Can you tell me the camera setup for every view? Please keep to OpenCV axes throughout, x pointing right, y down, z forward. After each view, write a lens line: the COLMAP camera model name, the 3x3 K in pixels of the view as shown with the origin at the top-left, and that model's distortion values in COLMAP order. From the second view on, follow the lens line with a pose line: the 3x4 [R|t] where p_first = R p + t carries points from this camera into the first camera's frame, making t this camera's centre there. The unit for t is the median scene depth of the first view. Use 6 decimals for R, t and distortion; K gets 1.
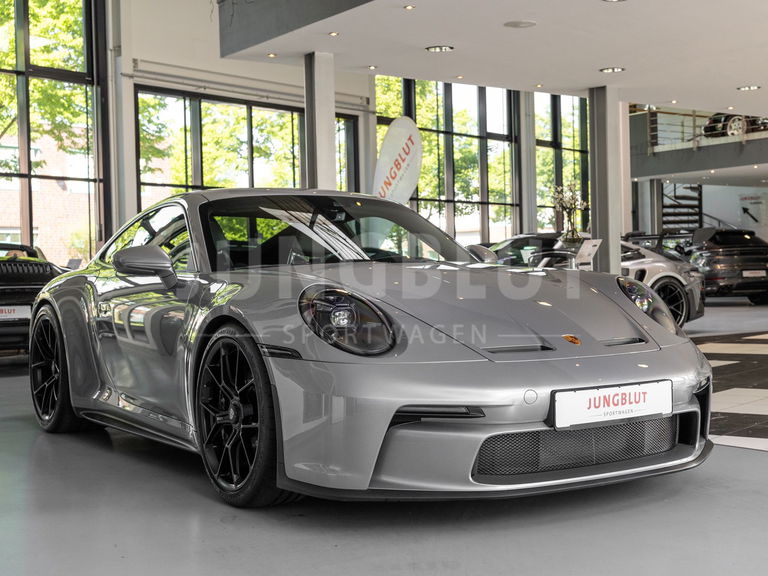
lens RADIAL K [[1022.4, 0, 384.0], [0, 1022.4, 288.0], [0, 0, 1]] dist [-0.007412, 0.002188]
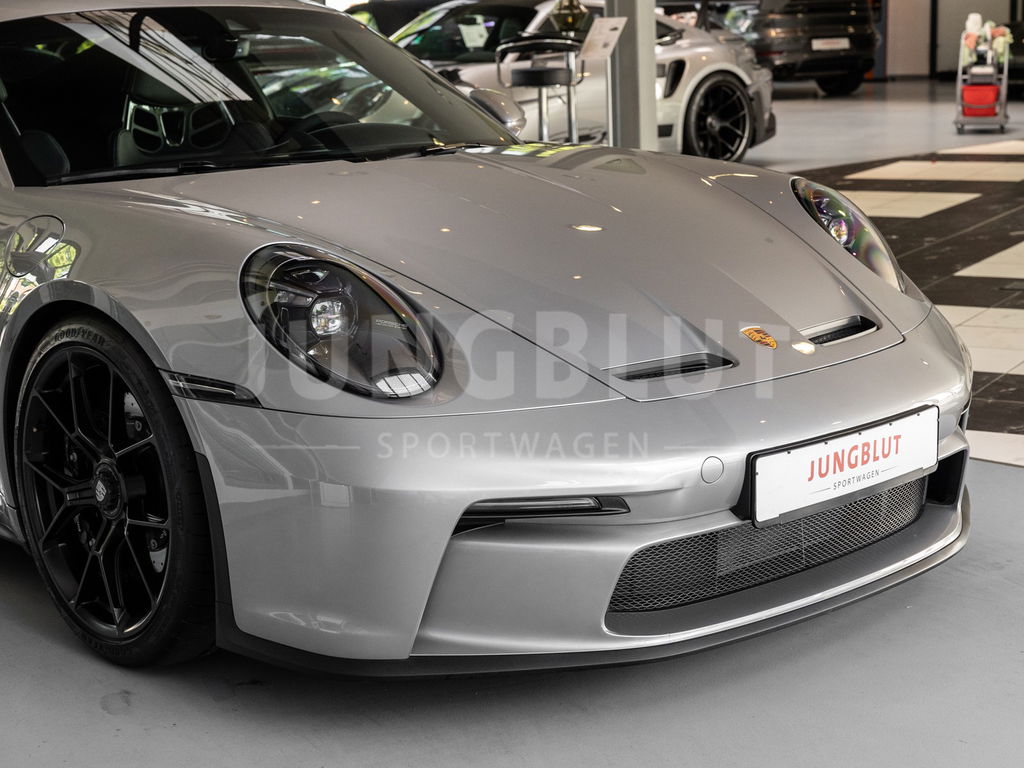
lens RADIAL K [[1748.7, 0, 512.0], [0, 1748.7, 384.0], [0, 0, 1]] dist [-0.003228, 0.078954]
pose [[0.985346, -0.043541, 0.164914, -0.096990], [0.014206, 0.984458, 0.175043, -0.088774], [-0.169972, -0.170136, 0.970651, 0.135329]]
